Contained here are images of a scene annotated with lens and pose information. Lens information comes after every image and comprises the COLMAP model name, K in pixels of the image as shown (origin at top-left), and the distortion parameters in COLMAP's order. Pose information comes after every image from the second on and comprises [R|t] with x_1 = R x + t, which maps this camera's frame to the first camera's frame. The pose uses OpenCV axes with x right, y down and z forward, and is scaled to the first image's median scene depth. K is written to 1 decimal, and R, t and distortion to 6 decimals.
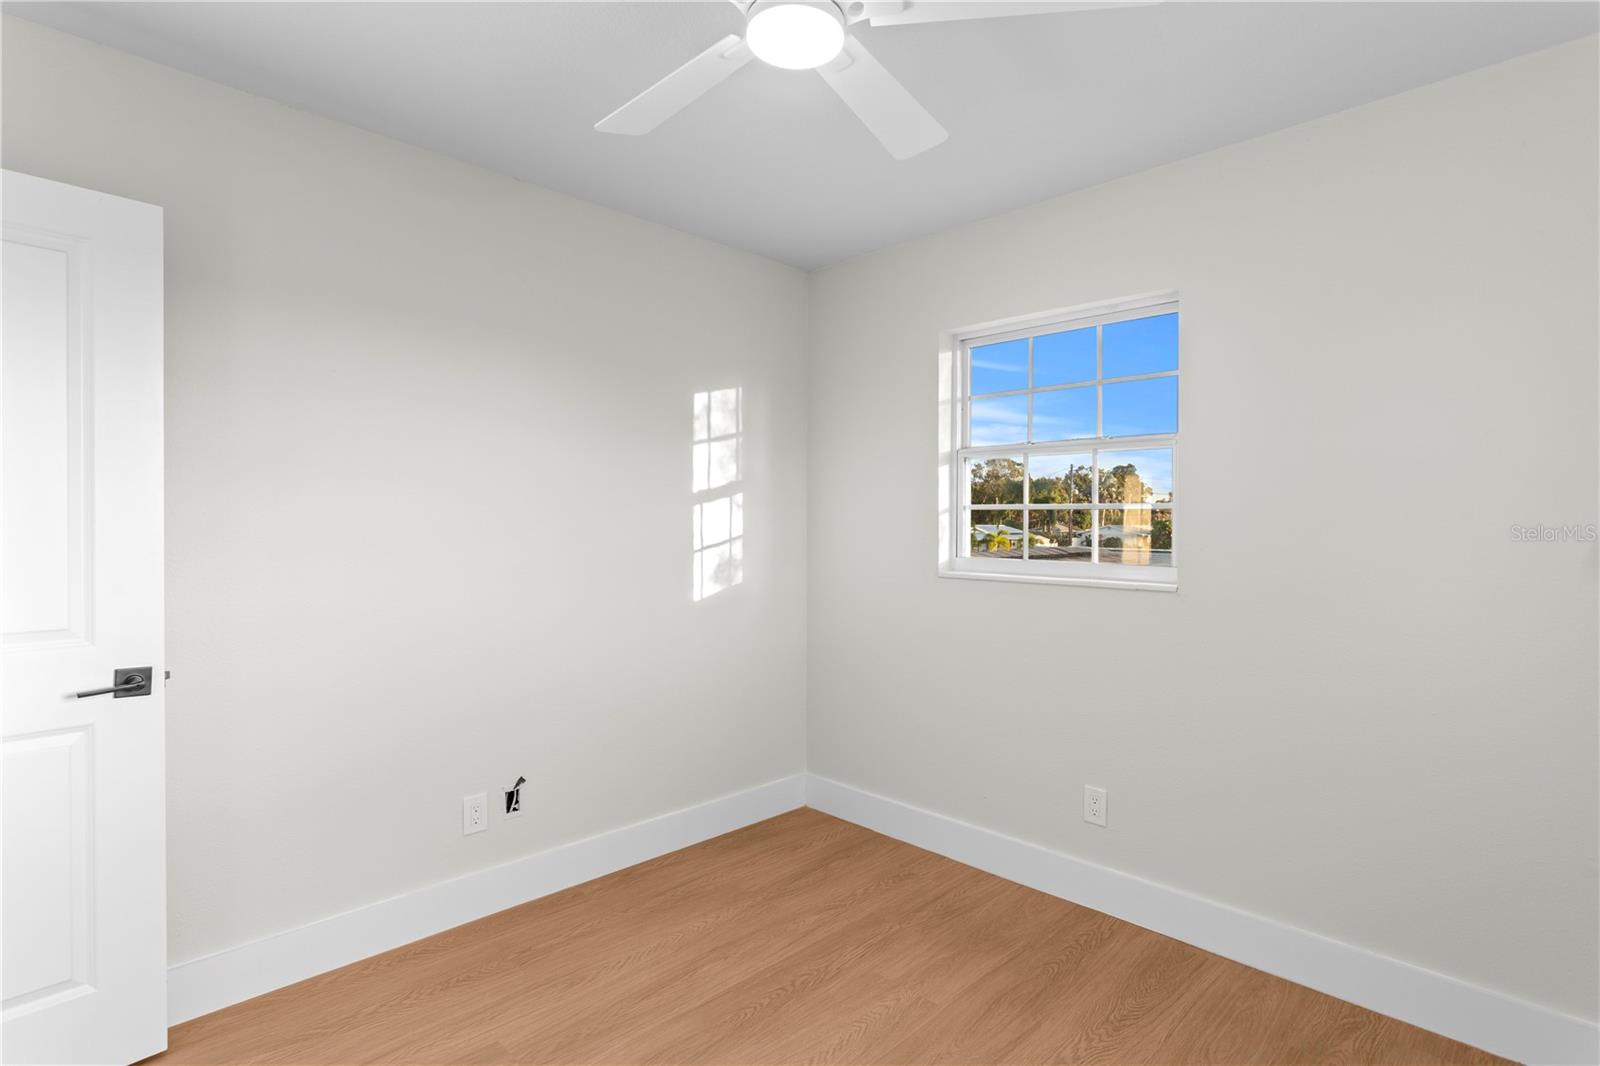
lens RADIAL K [[794.4, 0, 801.5], [0, 794.4, 533.7], [0, 0, 1]] dist [-0.022382, 0.011081]
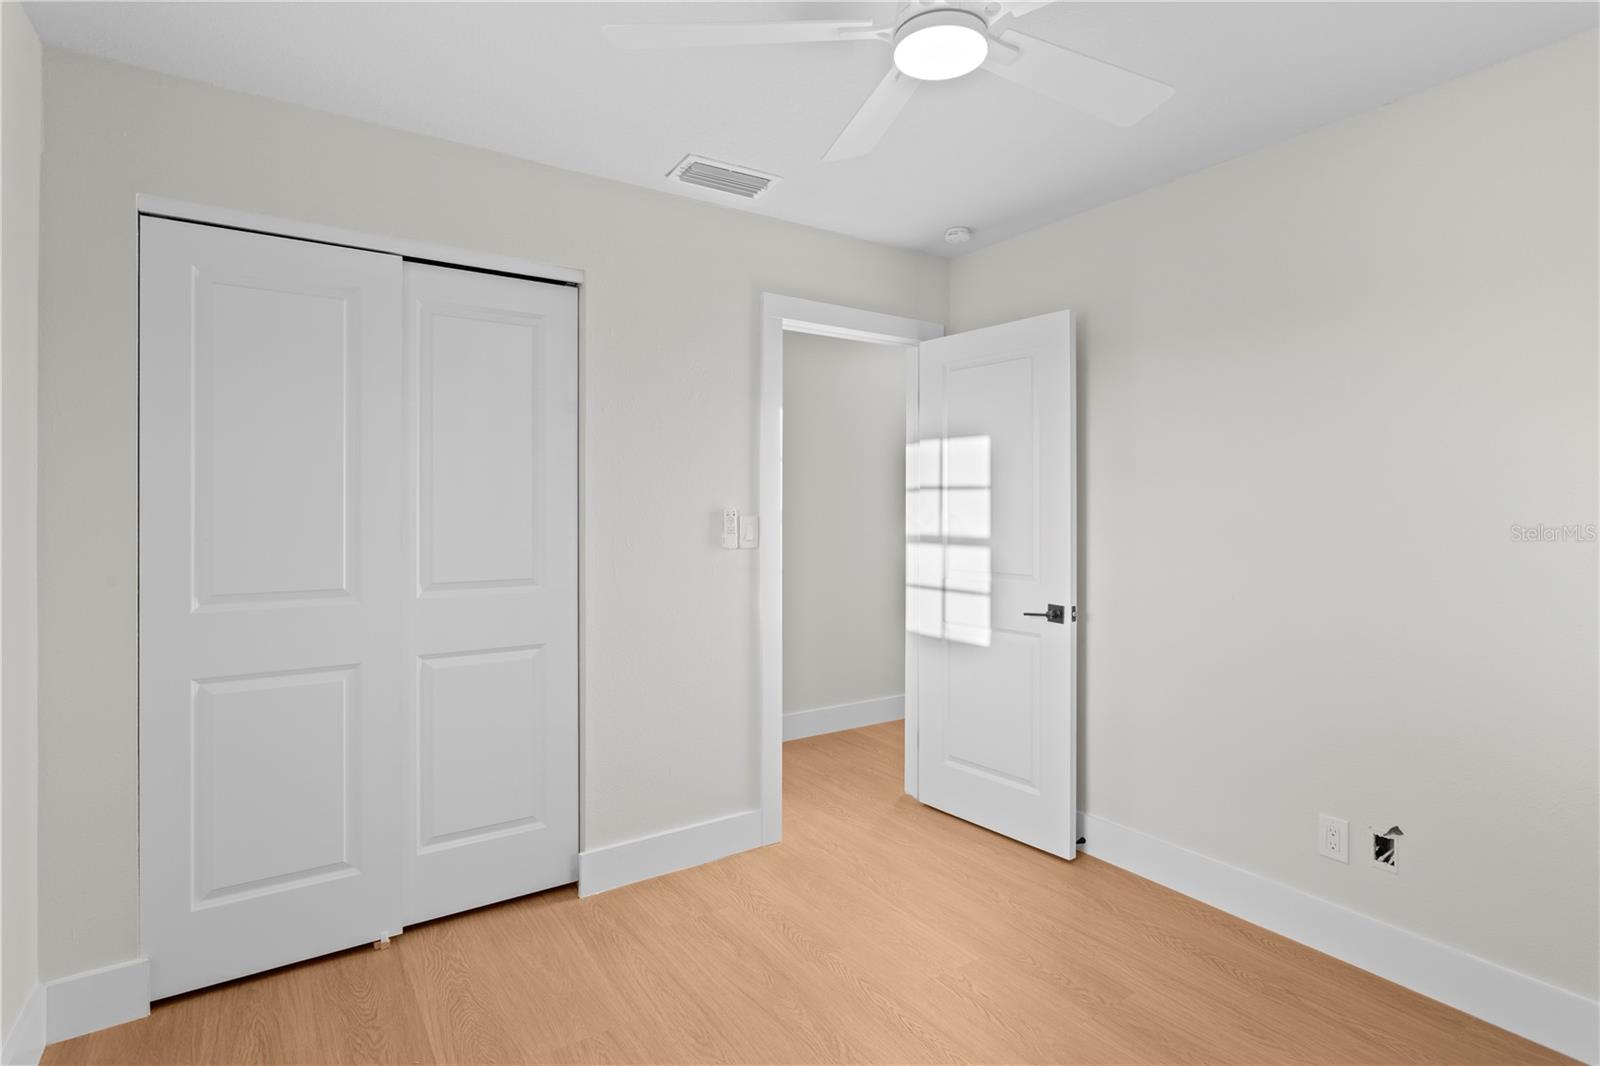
lens RADIAL K [[794.4, 0, 801.5], [0, 794.4, 533.7], [0, 0, 1]] dist [-0.022382, 0.011081]
pose [[-0.173101, 0.034030, -0.984316, 0.702908], [-0.021304, 0.999040, 0.038286, -0.018055], [0.984674, 0.027597, -0.172210, 0.680346]]
